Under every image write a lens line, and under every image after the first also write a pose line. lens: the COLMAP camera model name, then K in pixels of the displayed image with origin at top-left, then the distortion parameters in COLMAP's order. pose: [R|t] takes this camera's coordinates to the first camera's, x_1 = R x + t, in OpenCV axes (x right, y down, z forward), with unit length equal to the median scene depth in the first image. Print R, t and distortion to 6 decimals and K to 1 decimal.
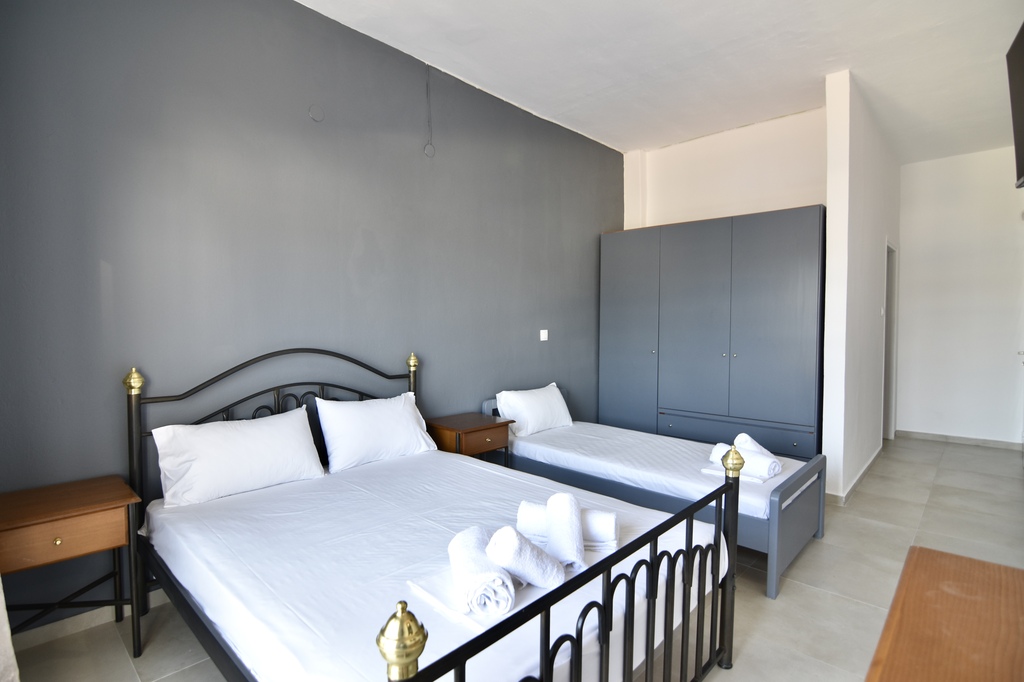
lens RADIAL K [[494.1, 0, 510.7], [0, 494.1, 340.9], [0, 0, 1]] dist [-0.000312, -0.012705]
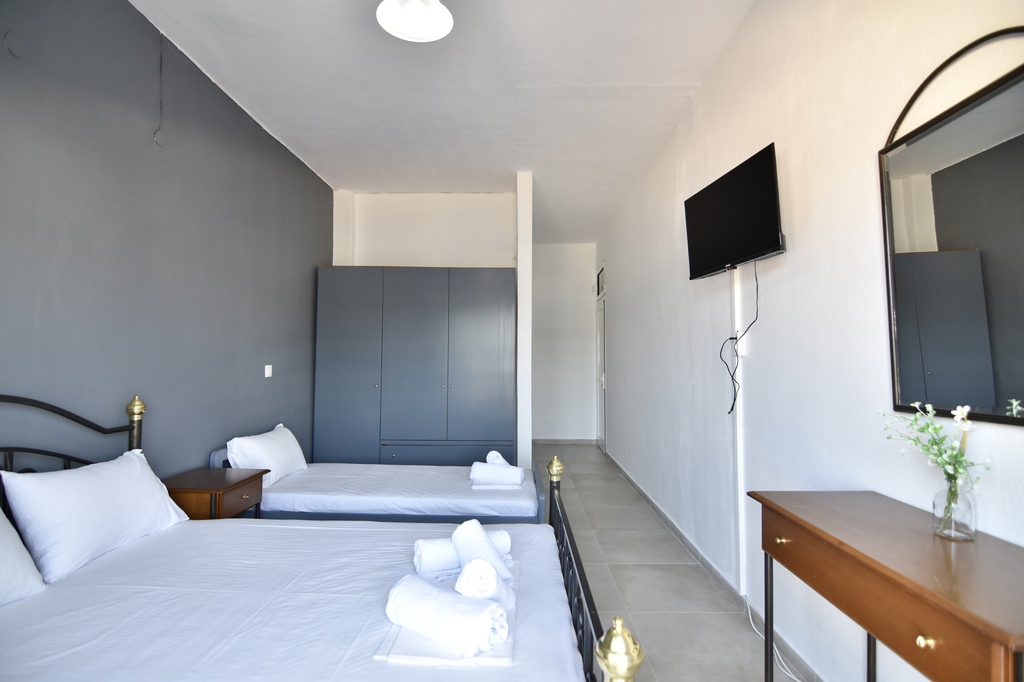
lens RADIAL K [[489.2, 0, 495.3], [0, 489.2, 341.8], [0, 0, 1]] dist [-0.002781, -0.013980]
pose [[0.748788, 0.027572, 0.662236, -0.283956], [0.018901, 0.997840, -0.062917, -0.001170], [-0.662540, 0.059628, 0.746649, 0.088094]]
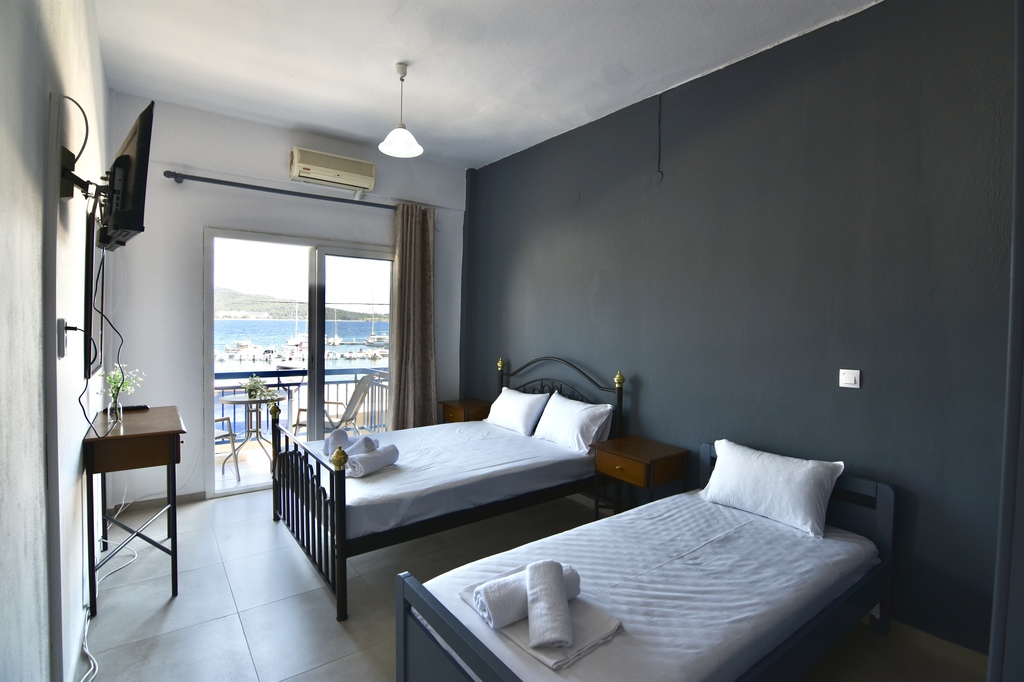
lens RADIAL K [[494.1, 0, 510.7], [0, 494.1, 340.9], [0, 0, 1]] dist [-0.000312, -0.012705]
pose [[-0.162044, 0.028836, -0.986362, 0.942504], [-0.056992, 0.997631, 0.038528, -0.074434], [0.985136, 0.062458, -0.160017, 0.934307]]
